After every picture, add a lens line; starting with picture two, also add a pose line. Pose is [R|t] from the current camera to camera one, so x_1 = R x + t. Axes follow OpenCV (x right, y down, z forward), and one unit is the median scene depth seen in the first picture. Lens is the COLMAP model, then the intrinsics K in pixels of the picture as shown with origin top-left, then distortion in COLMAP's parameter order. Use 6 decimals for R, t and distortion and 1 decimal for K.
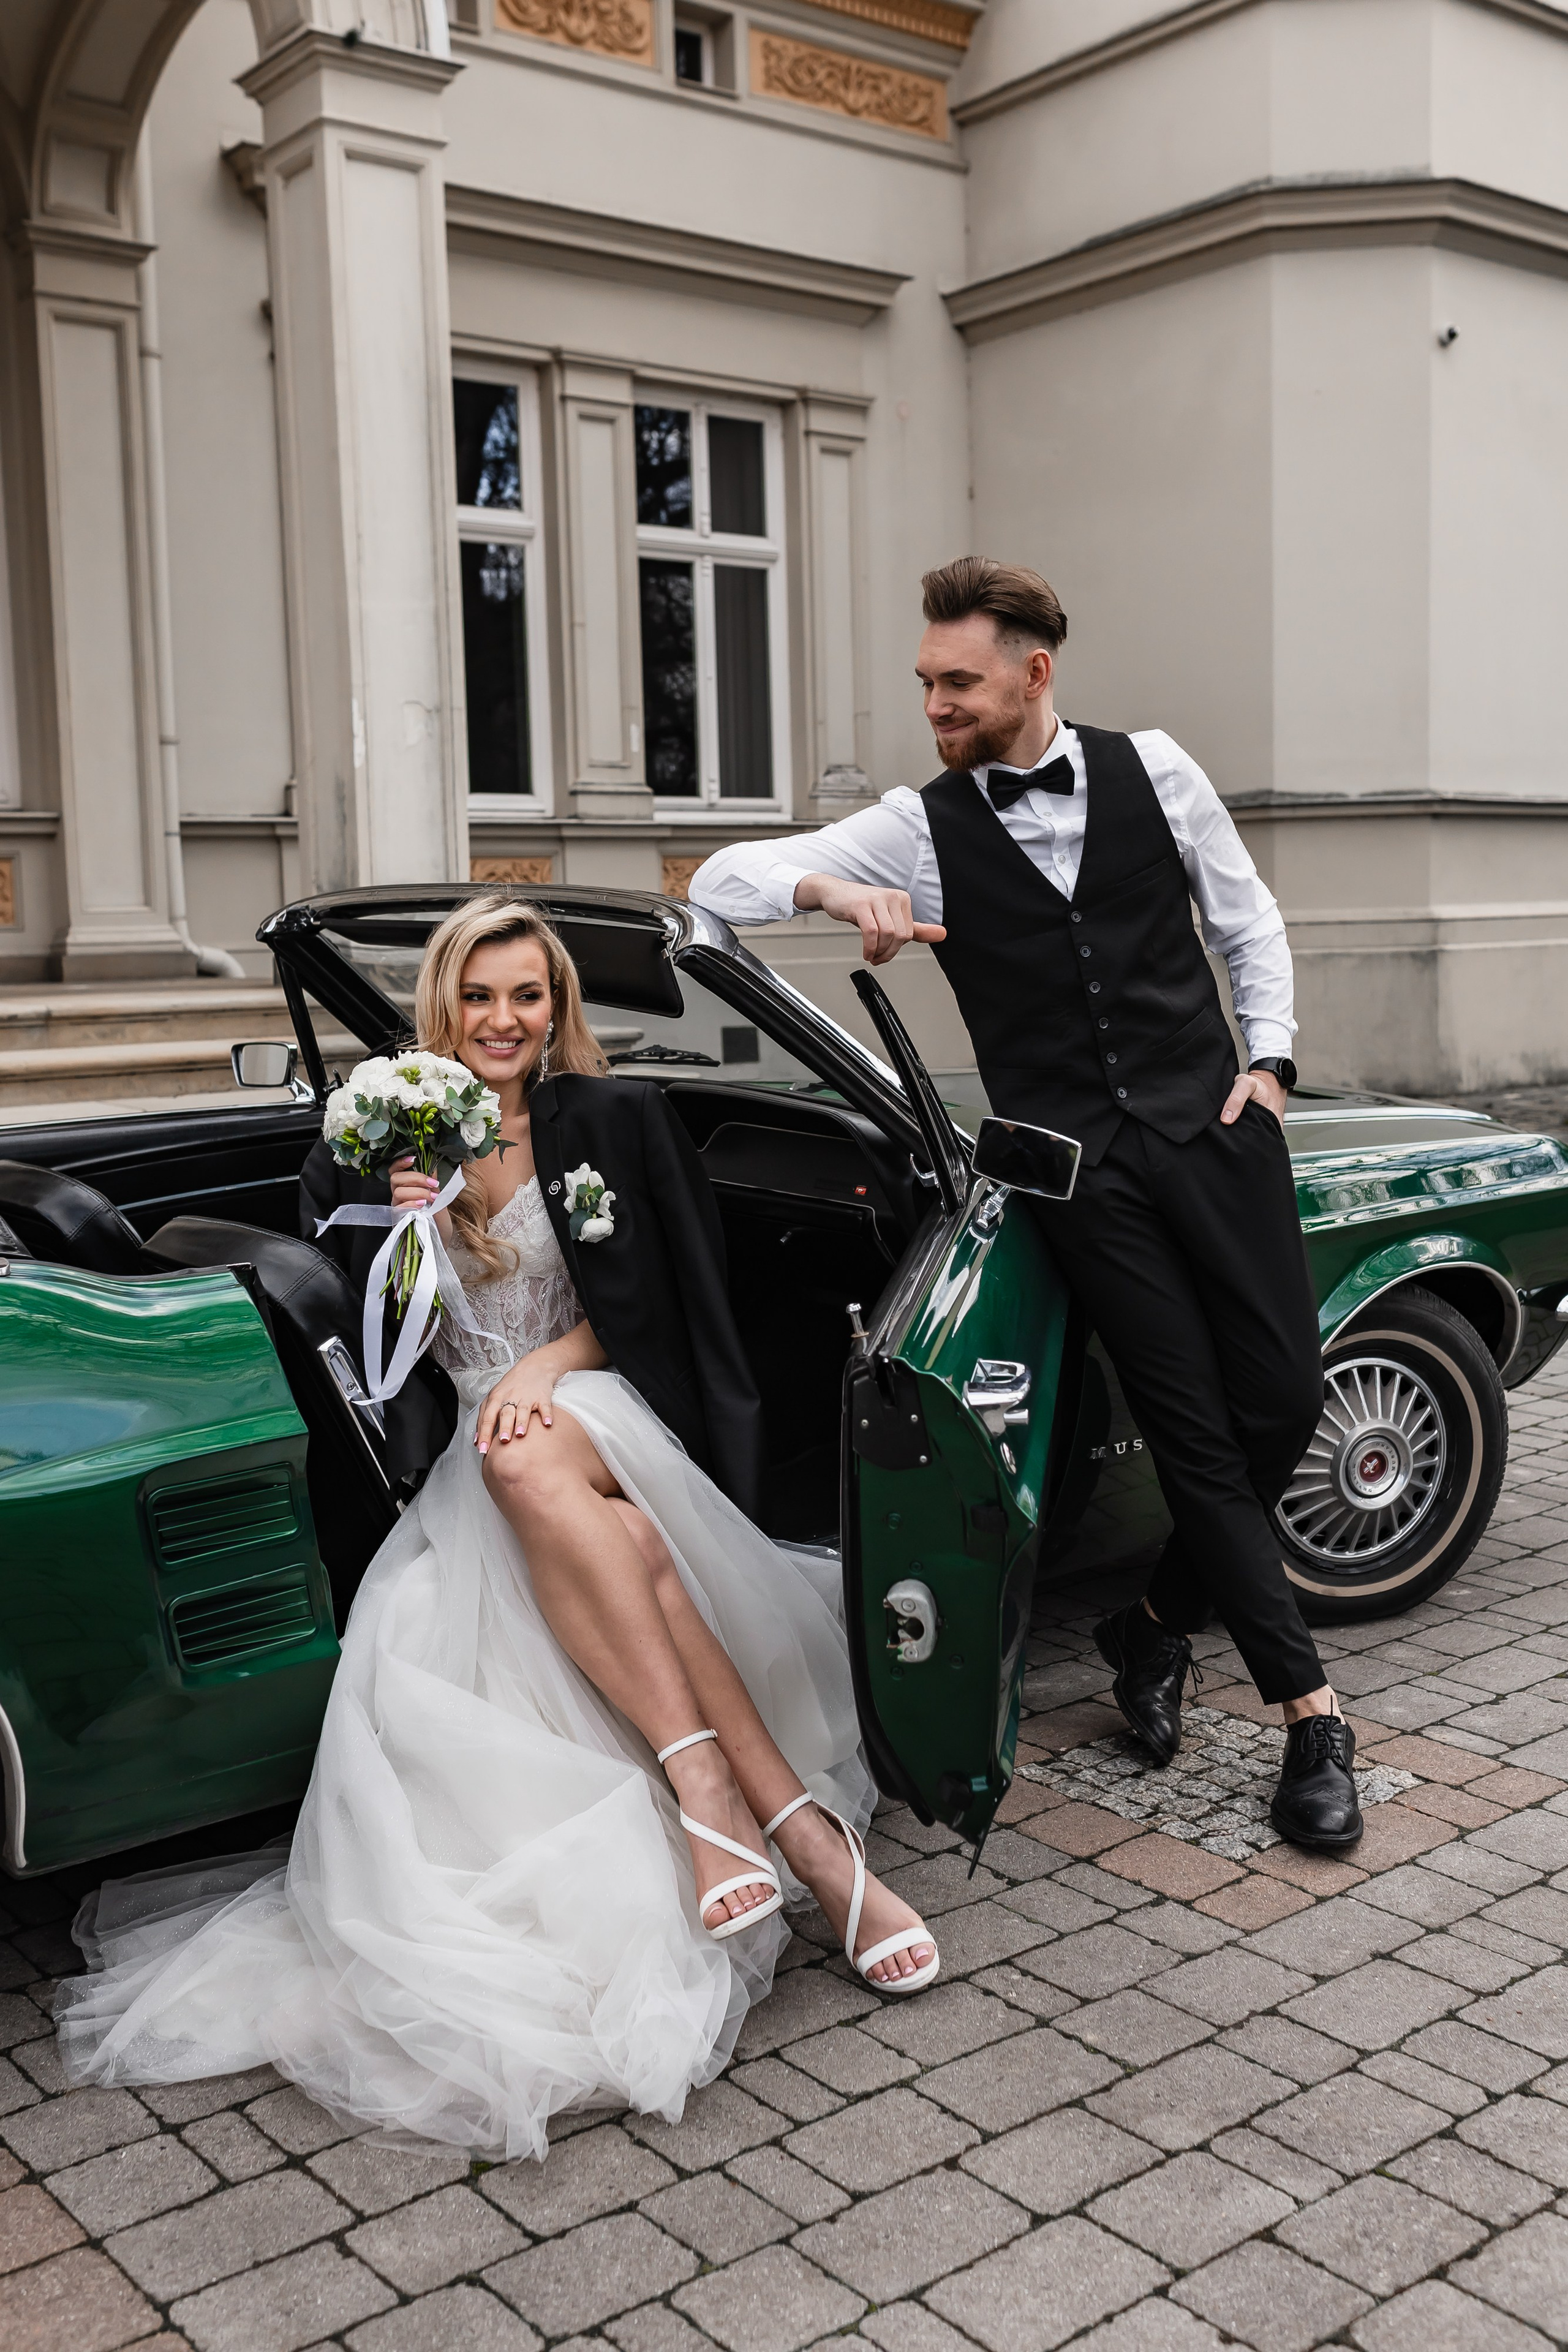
lens RADIAL K [[2307.0, 0, 783.7], [0, 2307.0, 1170.0], [0, 0, 1]] dist [0.005520, 0.000045]
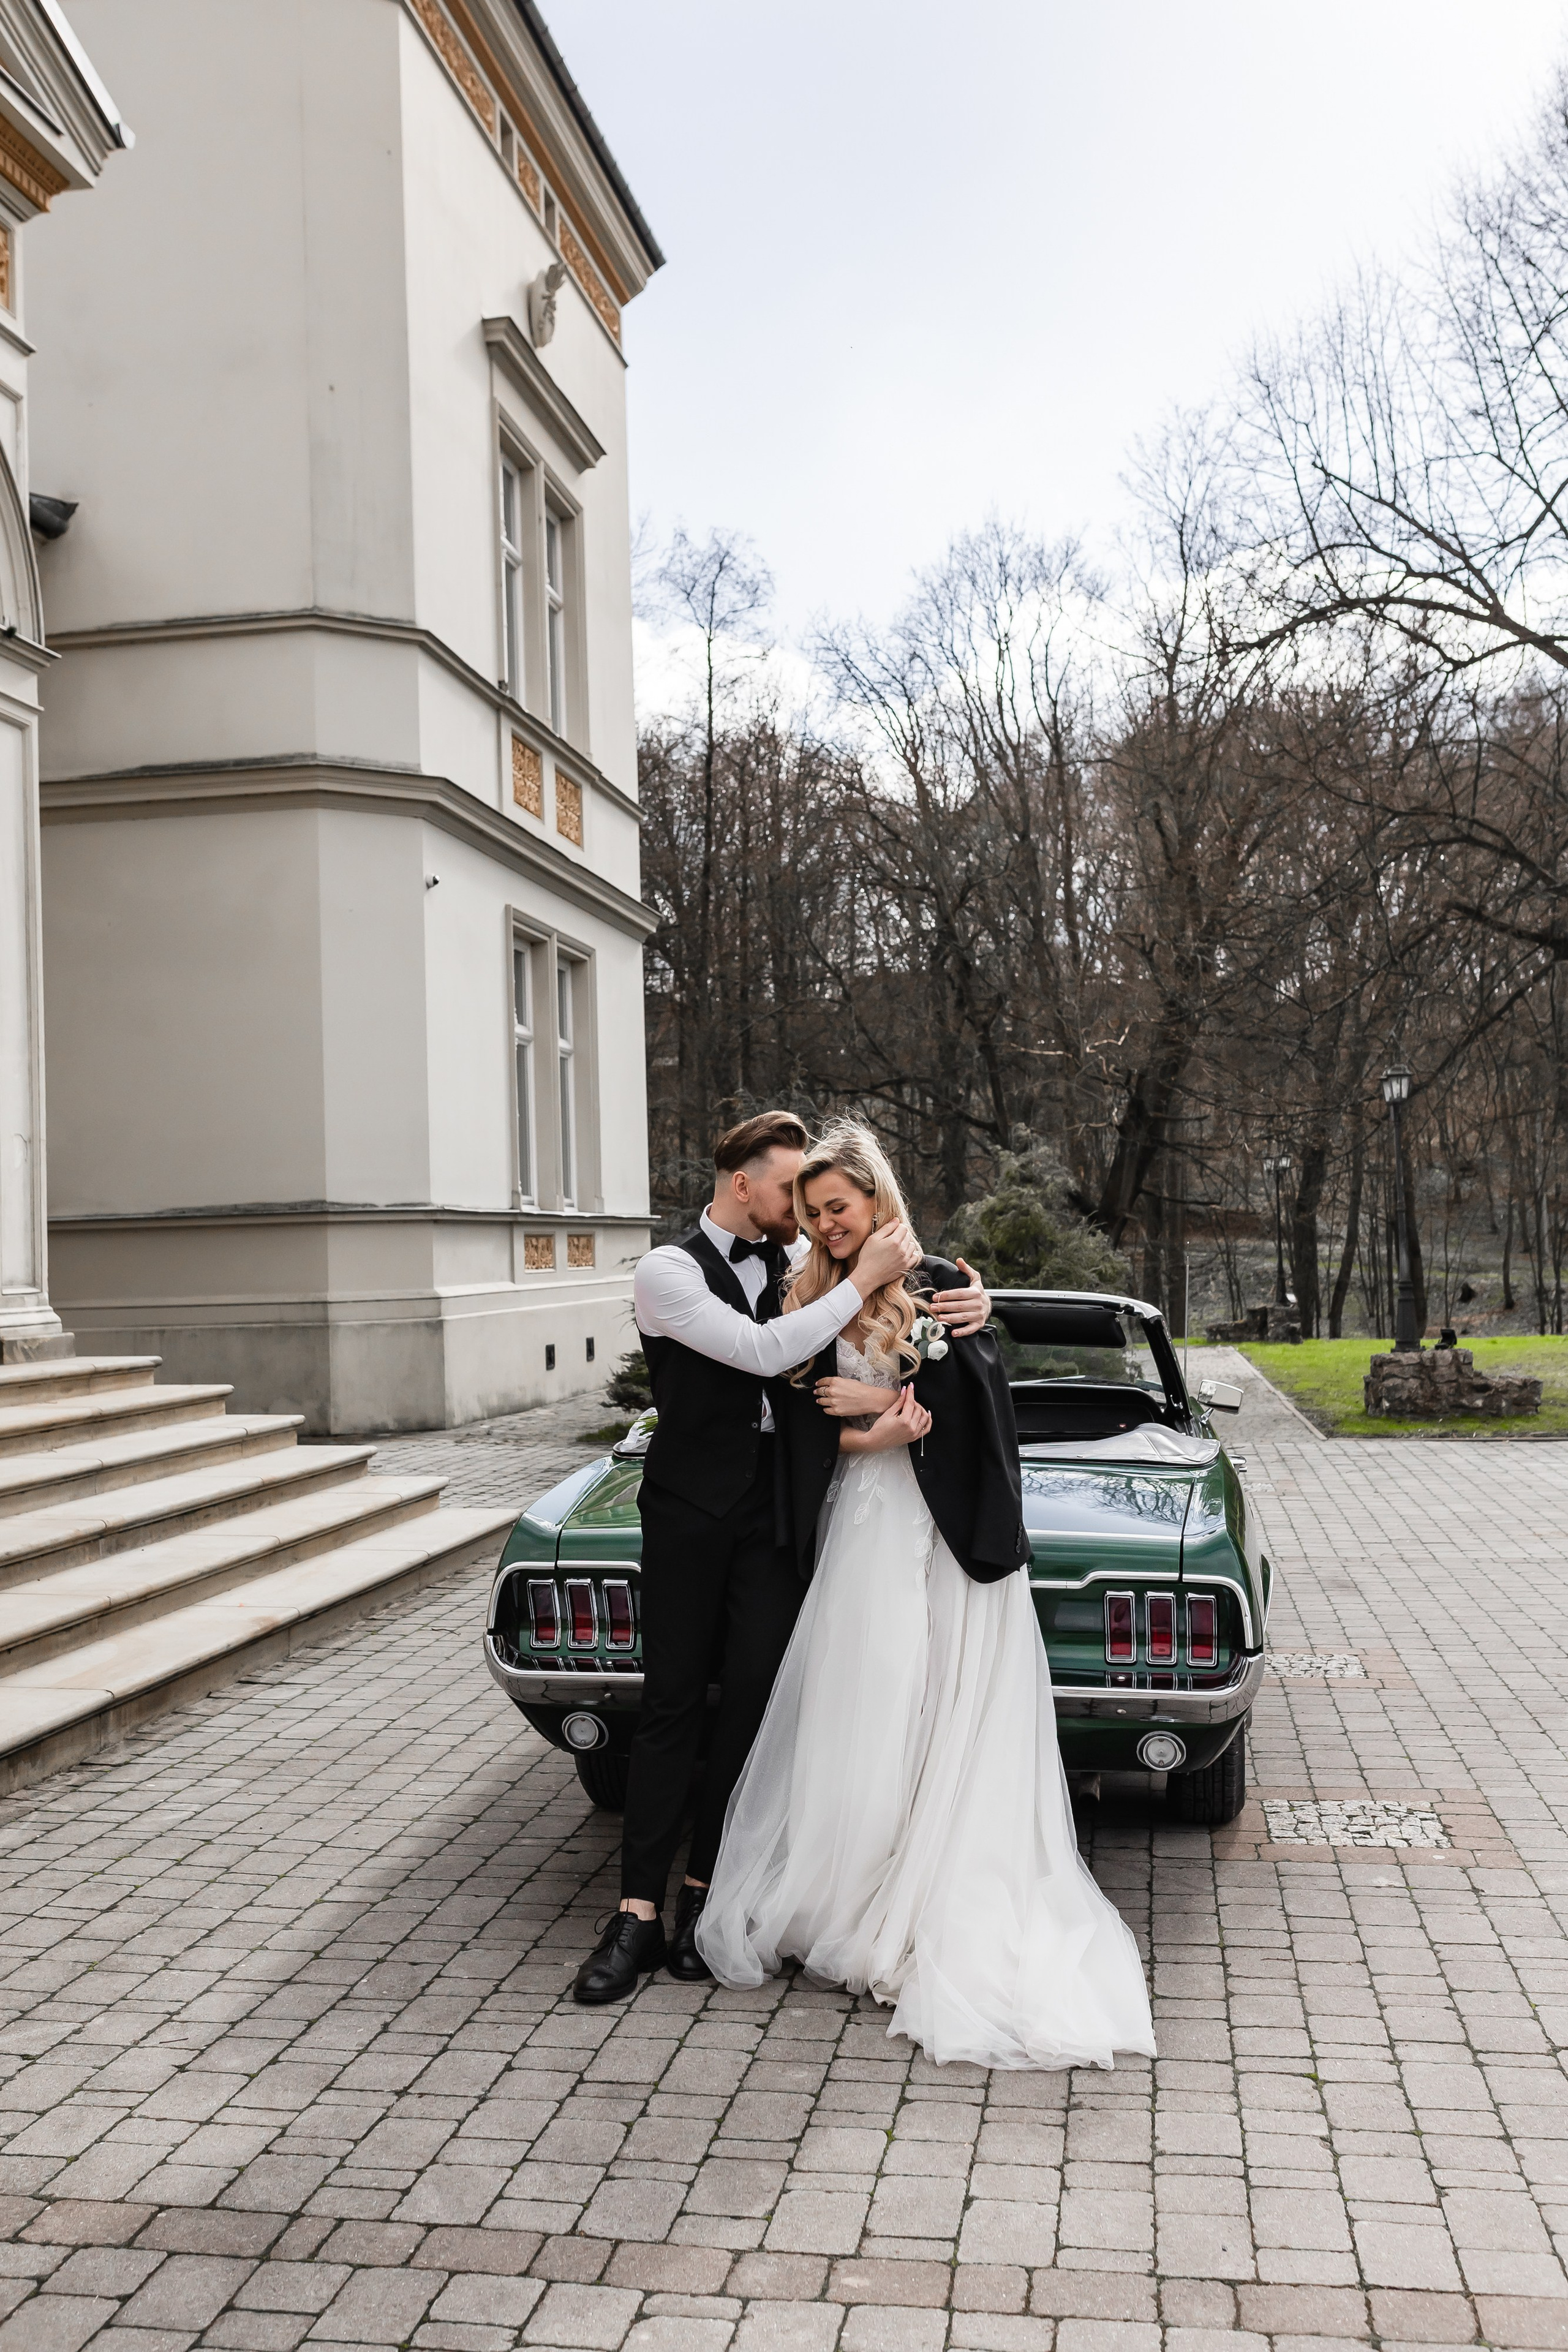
lens RADIAL K [[2219.3, 0, 776.3], [0, 2219.3, 1180.0], [0, 0, 1]] dist [0.005978, -0.006515]
pose [[0.749096, 0.025153, 0.661984, -0.433949], [0.078468, 0.988875, -0.126366, 0.003222], [-0.657798, 0.146605, 0.738789, -0.101402]]
